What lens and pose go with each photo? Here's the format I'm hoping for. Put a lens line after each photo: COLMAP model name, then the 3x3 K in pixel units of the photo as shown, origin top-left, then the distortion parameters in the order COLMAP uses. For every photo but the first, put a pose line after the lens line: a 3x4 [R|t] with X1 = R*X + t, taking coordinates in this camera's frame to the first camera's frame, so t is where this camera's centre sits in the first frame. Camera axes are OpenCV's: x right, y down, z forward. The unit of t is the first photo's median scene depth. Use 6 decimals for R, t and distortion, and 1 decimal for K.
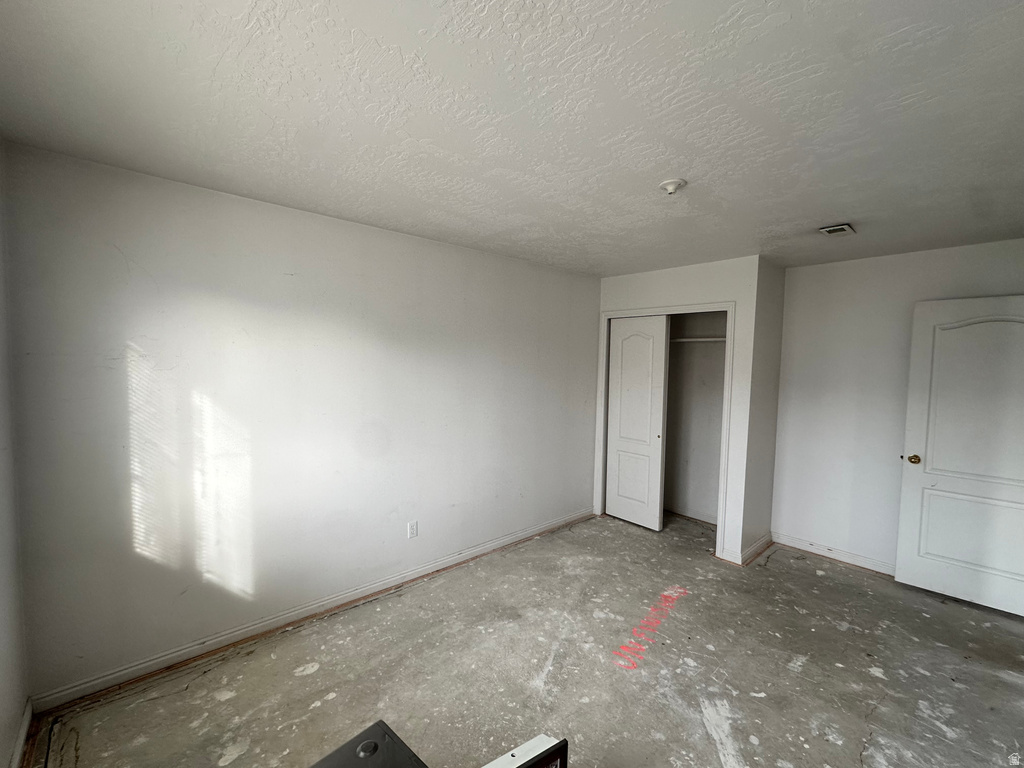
lens RADIAL K [[432.1, 0, 509.8], [0, 432.1, 382.1], [0, 0, 1]] dist [0.000043, -0.000013]
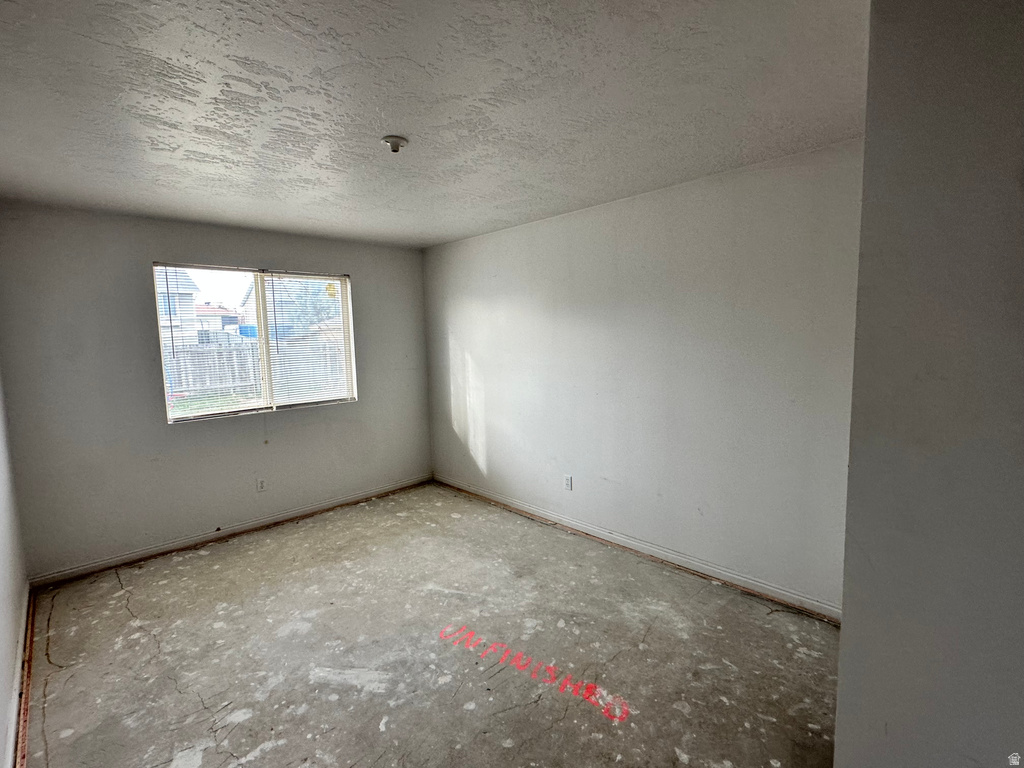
lens RADIAL K [[478.7, 0, 512.0], [0, 478.7, 384.0], [0, 0, 1]] dist [-0.002208, -0.000057]
pose [[0.039842, 0.081166, -0.995904, 1.258033], [-0.027403, 0.996409, 0.080111, -0.007021], [0.998830, 0.024099, 0.041923, 1.036005]]
